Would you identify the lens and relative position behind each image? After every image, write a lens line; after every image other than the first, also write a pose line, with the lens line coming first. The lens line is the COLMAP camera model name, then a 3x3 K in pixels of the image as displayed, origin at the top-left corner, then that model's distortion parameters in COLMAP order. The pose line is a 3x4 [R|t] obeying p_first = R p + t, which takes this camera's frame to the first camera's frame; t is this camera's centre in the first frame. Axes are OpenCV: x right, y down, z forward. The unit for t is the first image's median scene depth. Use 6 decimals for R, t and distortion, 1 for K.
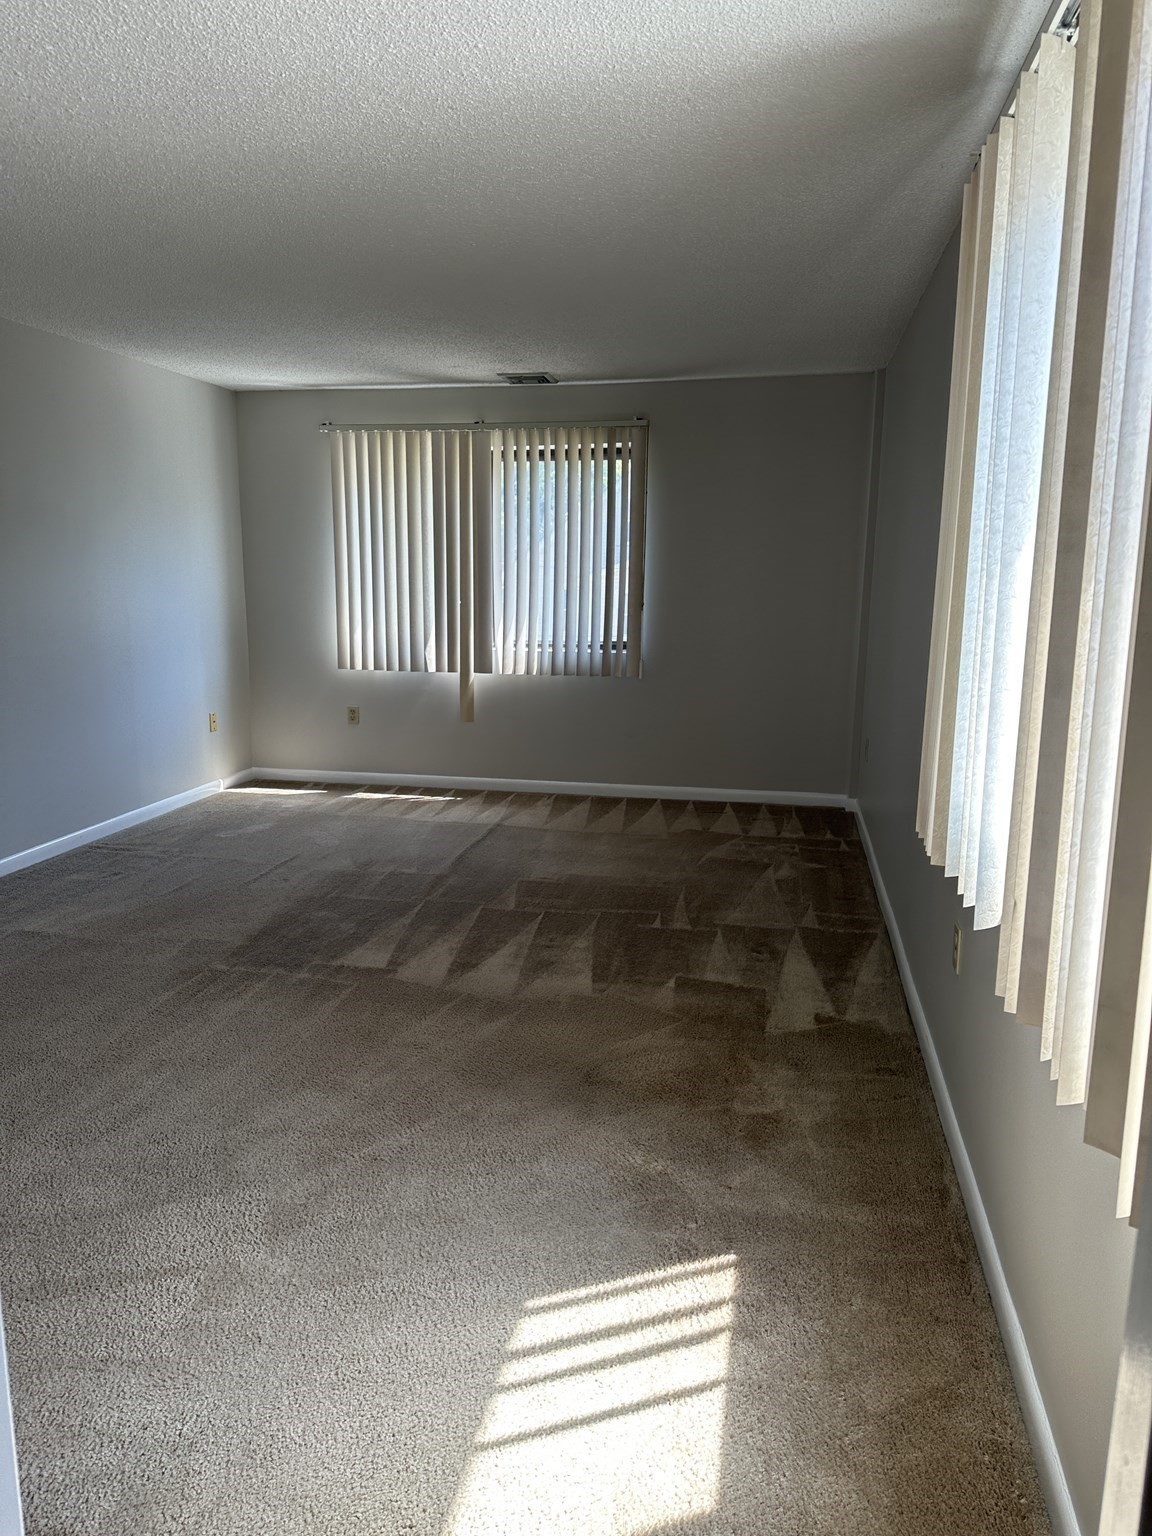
lens RADIAL K [[1086.5, 0, 576.2], [0, 1086.5, 762.9], [0, 0, 1]] dist [0.045650, -0.058429]
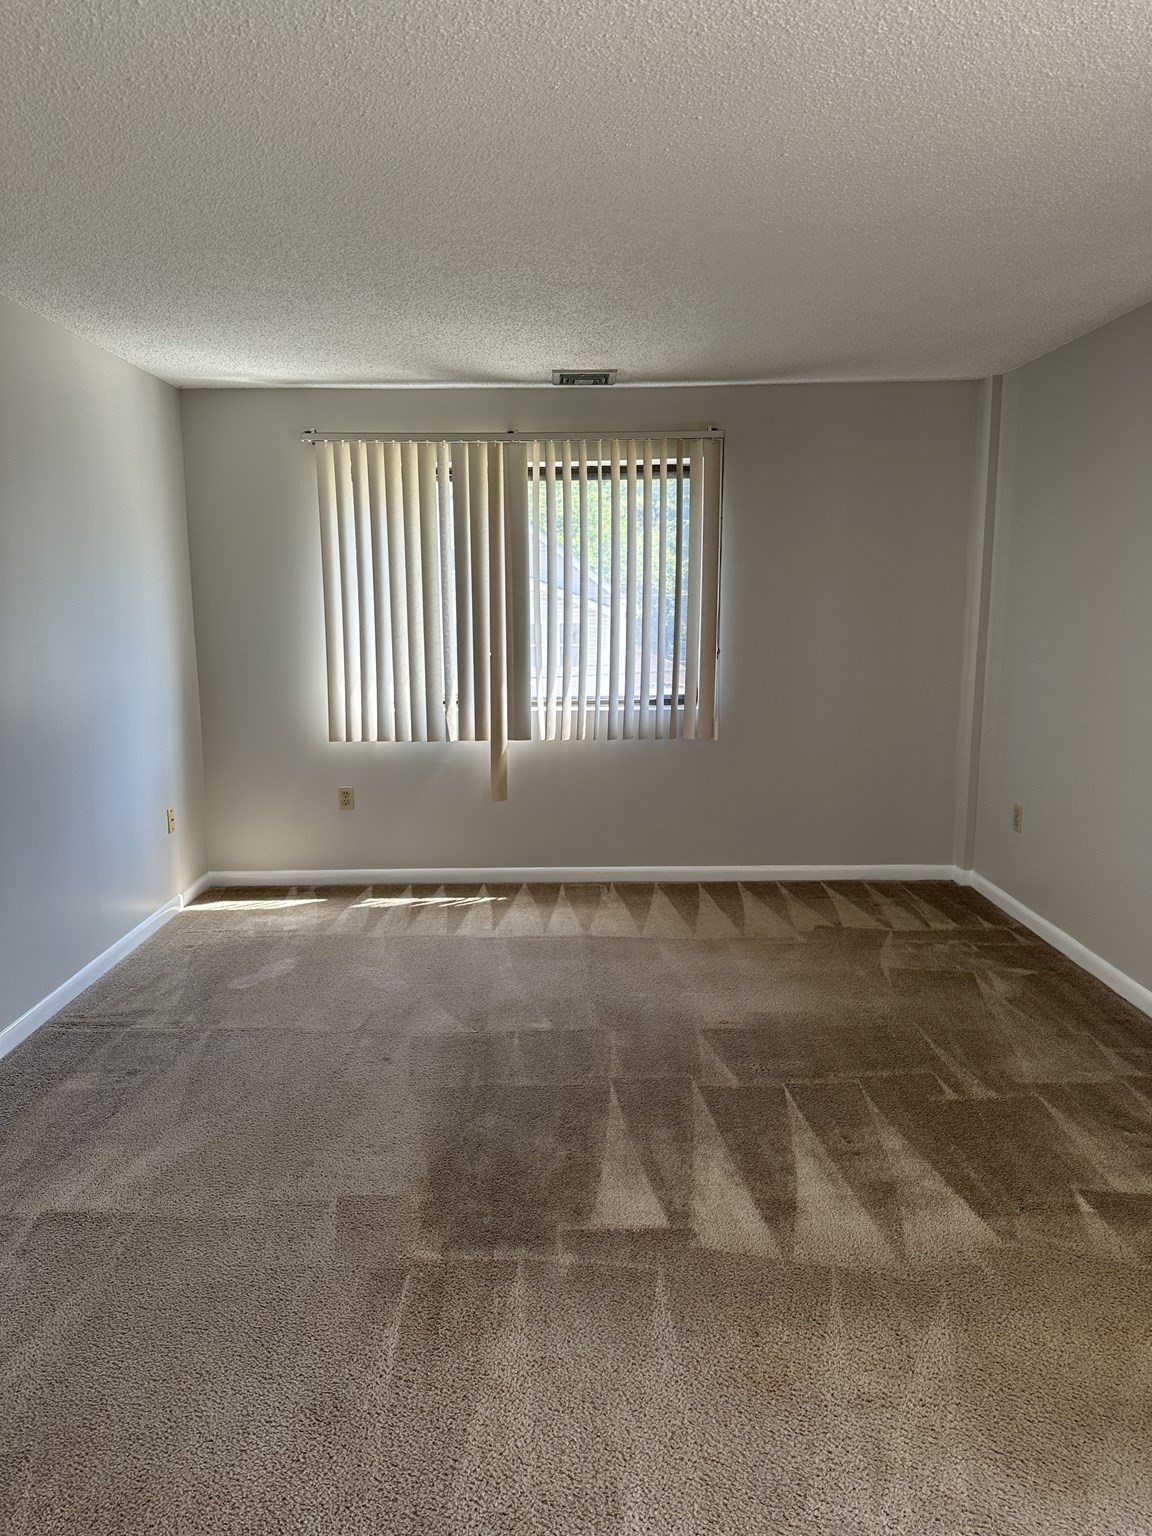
lens RADIAL K [[1086.5, 0, 569.1], [0, 1086.5, 760.4], [0, 0, 1]] dist [0.045650, -0.058429]
pose [[0.980093, -0.046264, 0.193071, -0.217914], [0.050356, 0.998598, -0.016337, -0.055497], [-0.192045, 0.025735, 0.981049, 0.211478]]
